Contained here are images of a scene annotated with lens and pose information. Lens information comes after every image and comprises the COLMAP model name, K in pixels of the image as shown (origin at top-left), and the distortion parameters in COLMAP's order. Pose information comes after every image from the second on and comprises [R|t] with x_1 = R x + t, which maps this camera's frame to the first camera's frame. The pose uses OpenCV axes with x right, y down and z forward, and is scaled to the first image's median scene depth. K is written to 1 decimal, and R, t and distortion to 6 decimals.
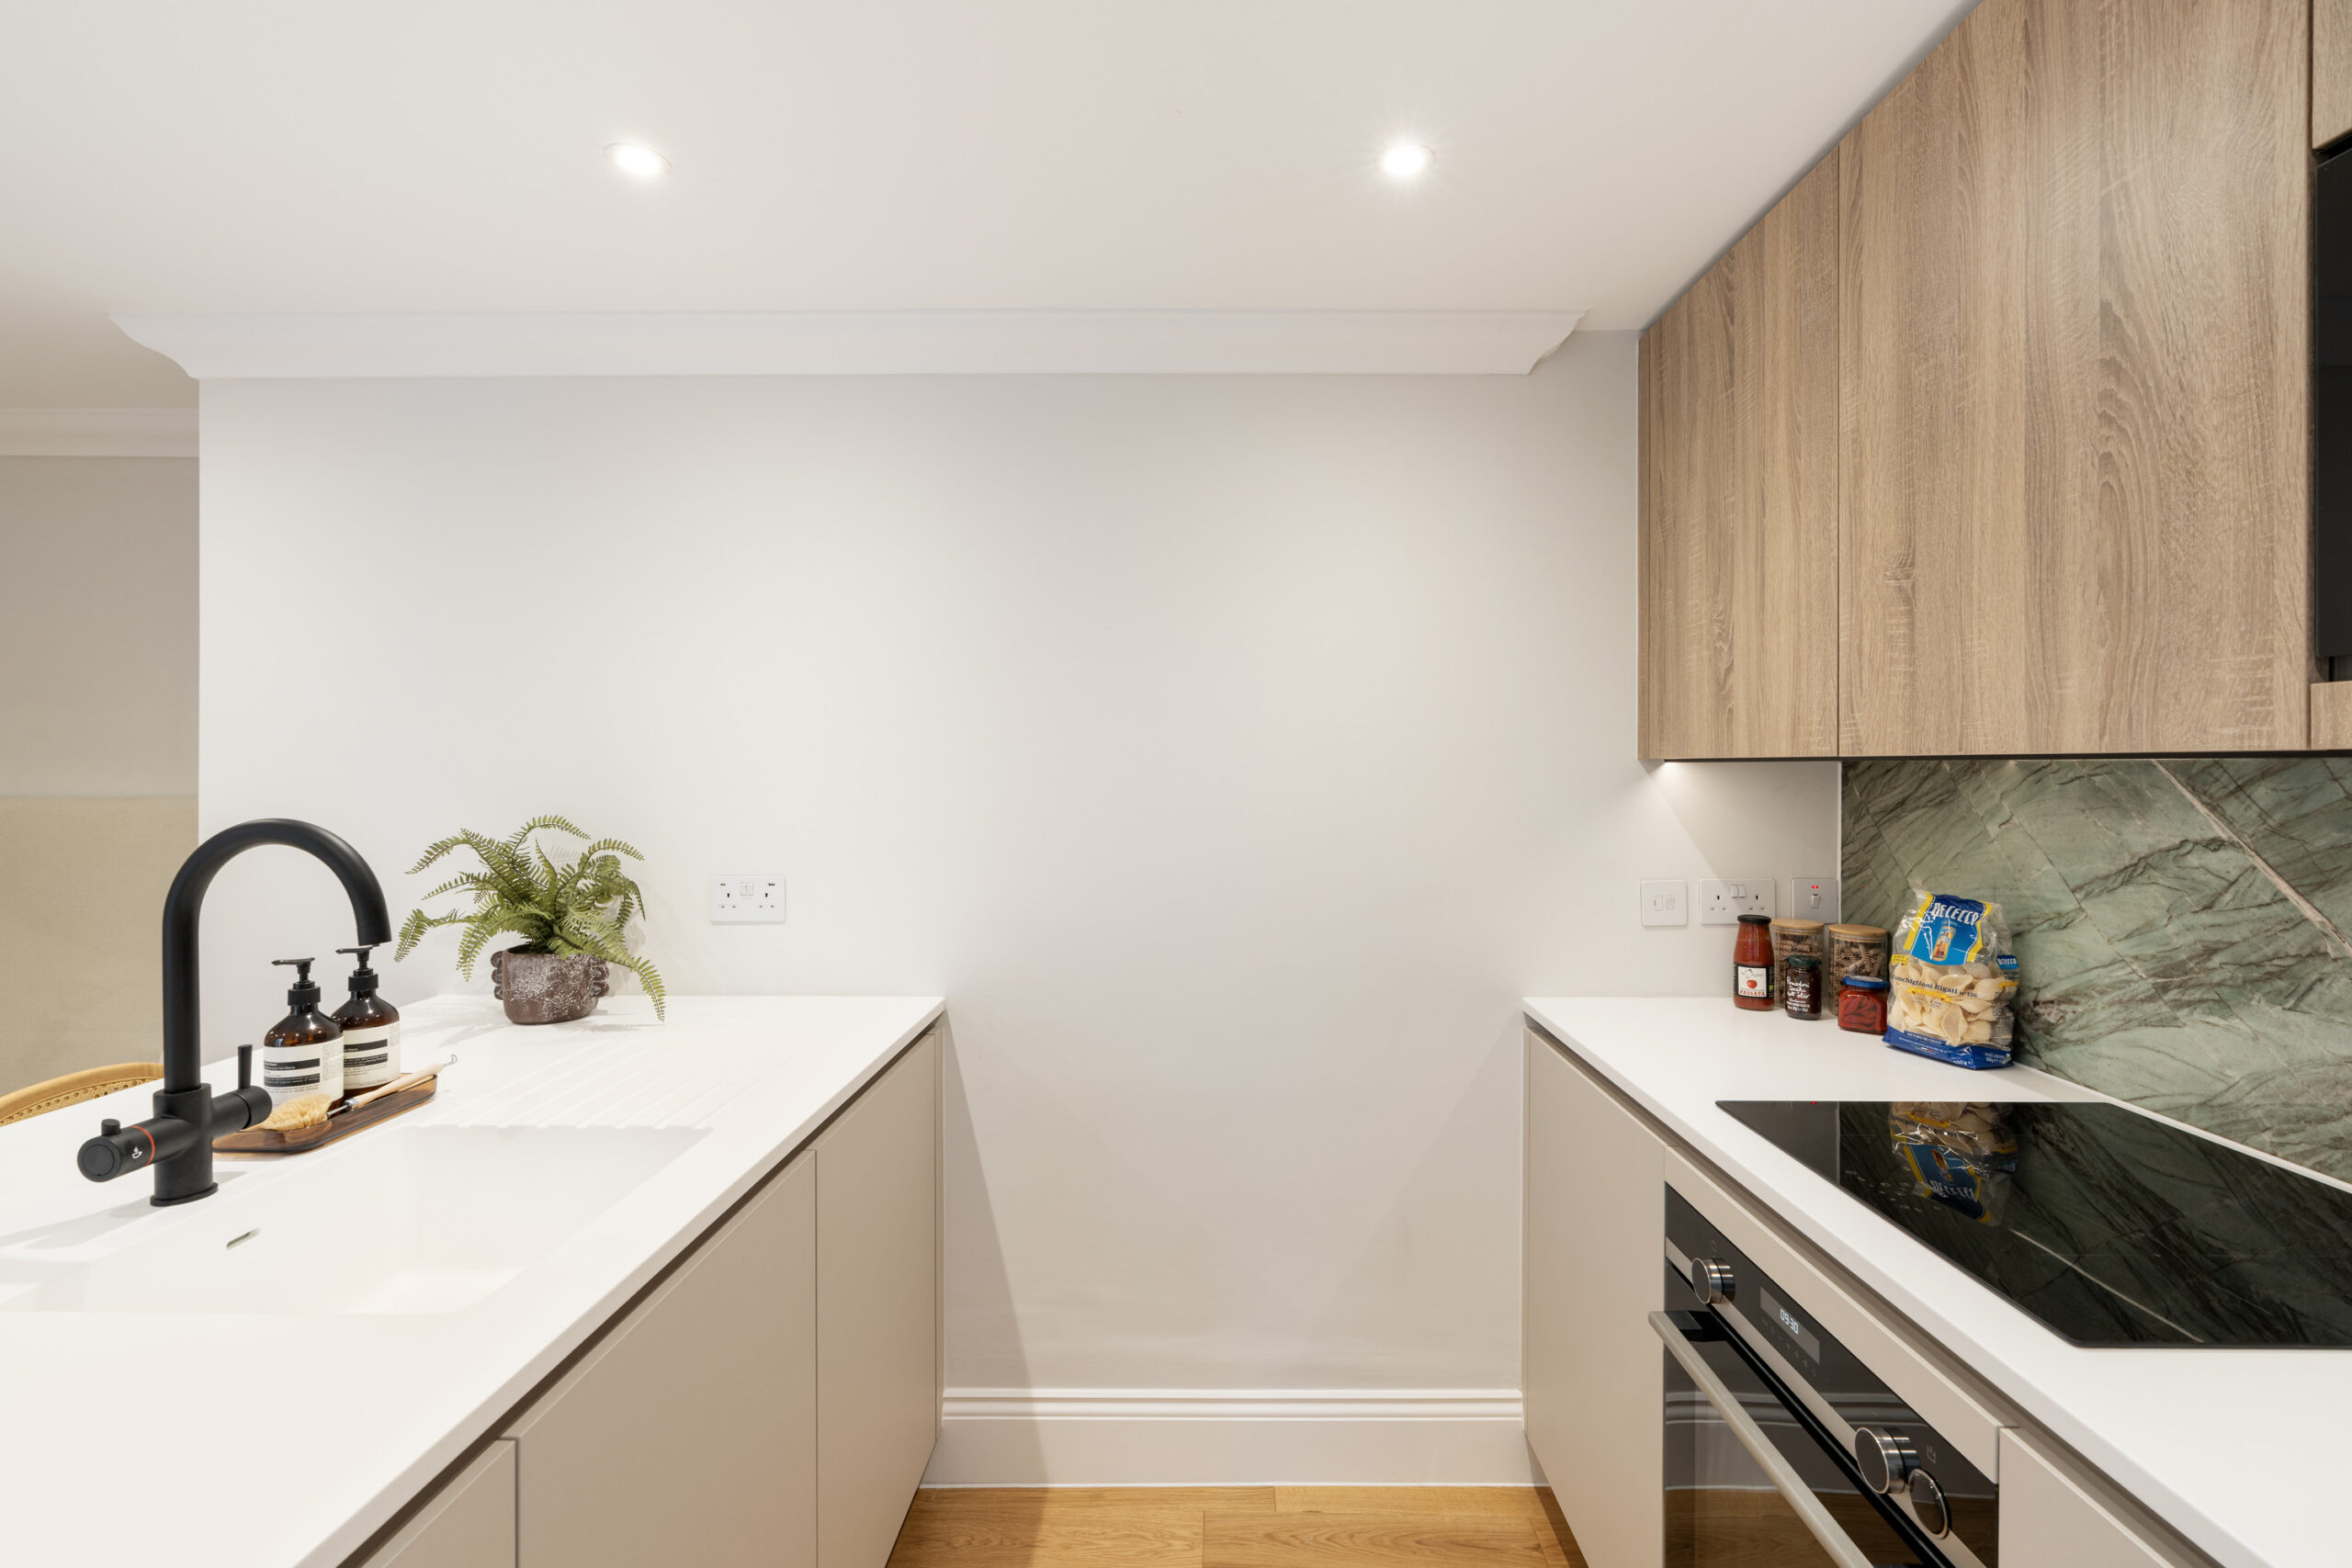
lens RADIAL K [[1056.3, 0, 1188.9], [0, 1056.3, 770.8], [0, 0, 1]] dist [-0.001947, -0.000414]
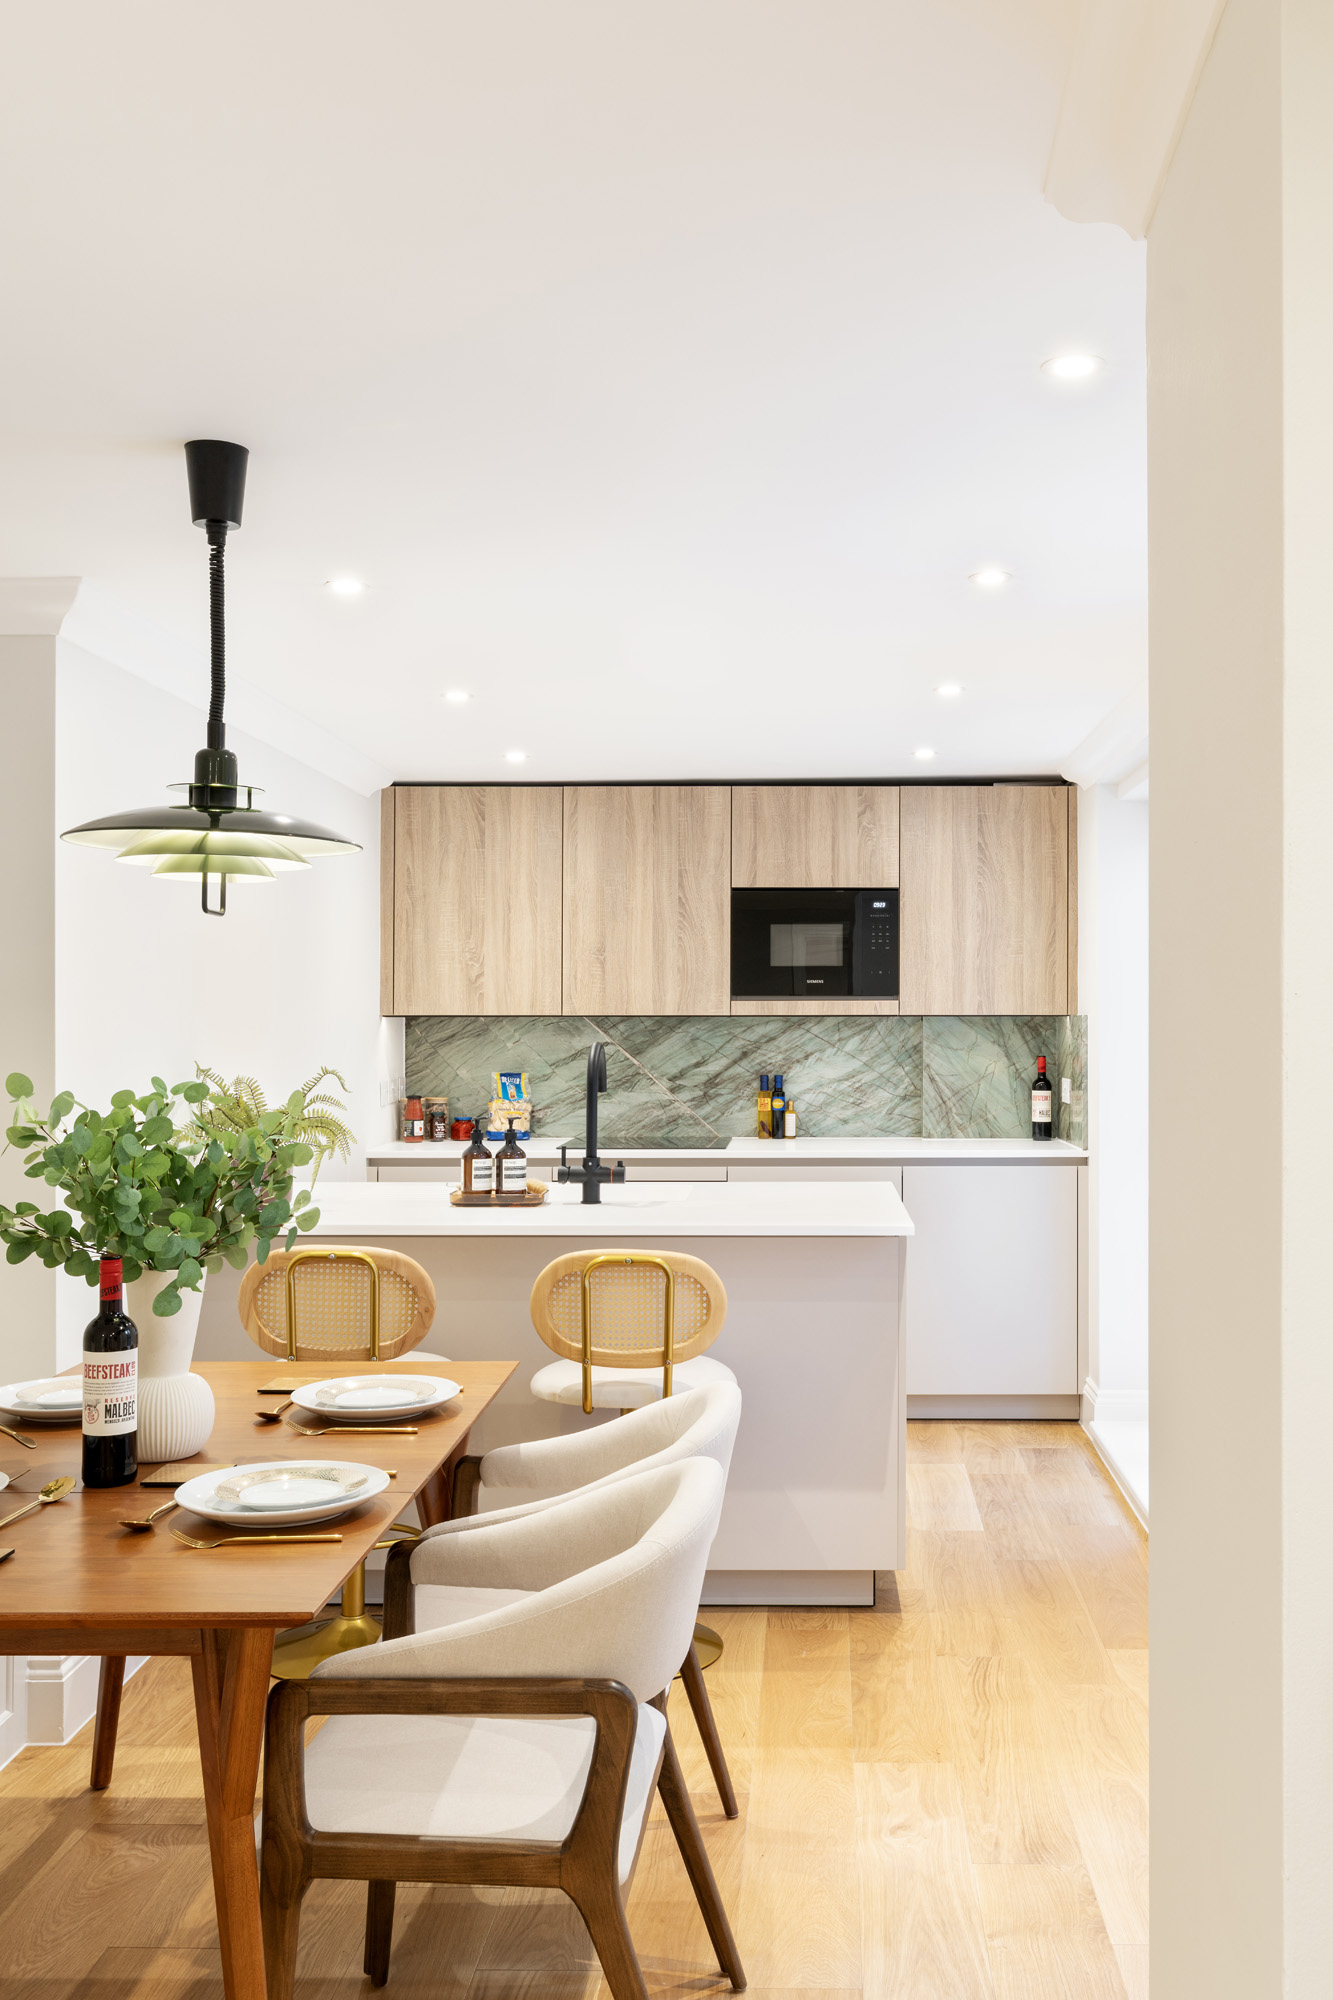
lens RADIAL K [[1624.3, 0, 794.8], [0, 1624.3, 1033.0], [0, 0, 1]] dist [0.002049, -0.000226]
pose [[-0.010499, -0.007951, 0.999913, -3.564463], [0.005149, 0.999955, 0.008005, 0.001662], [-0.999932, 0.005233, -0.010458, 0.461321]]
